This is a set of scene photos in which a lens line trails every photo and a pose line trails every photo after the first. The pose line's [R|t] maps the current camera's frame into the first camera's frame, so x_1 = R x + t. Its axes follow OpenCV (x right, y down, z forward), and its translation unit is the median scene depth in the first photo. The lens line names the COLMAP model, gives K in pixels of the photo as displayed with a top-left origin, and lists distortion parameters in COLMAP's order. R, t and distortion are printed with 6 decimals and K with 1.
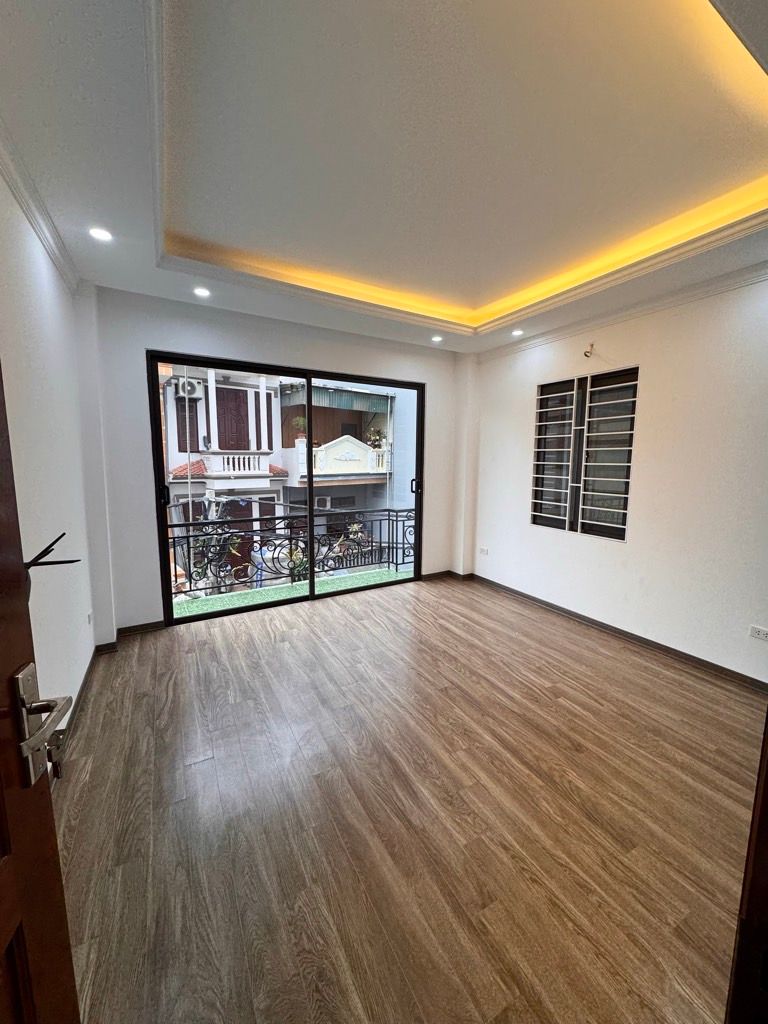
lens RADIAL K [[405.2, 0, 381.1], [0, 405.2, 508.2], [0, 0, 1]] dist [-0.000132, -0.000005]
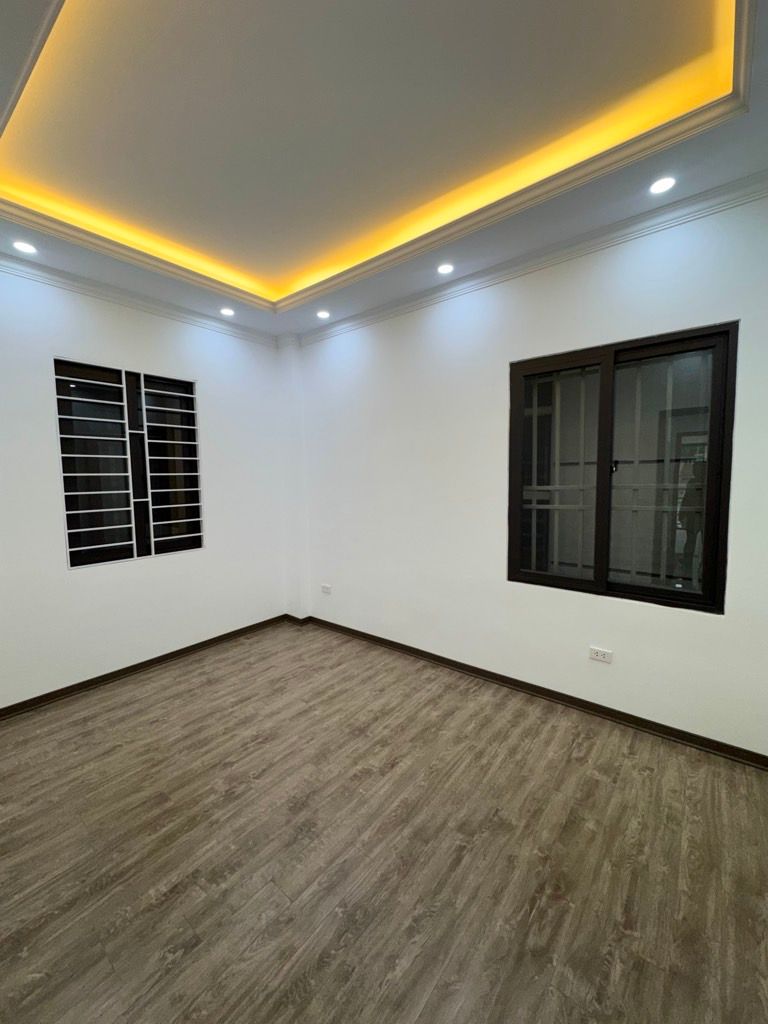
lens RADIAL K [[412.3, 0, 377.8], [0, 412.3, 509.5], [0, 0, 1]] dist [0.000251, 0.000087]
pose [[-0.376676, -0.060906, 0.924341, -0.497818], [0.141033, 0.982433, 0.122206, -0.074400], [-0.915546, 0.176394, -0.361469, 0.882664]]
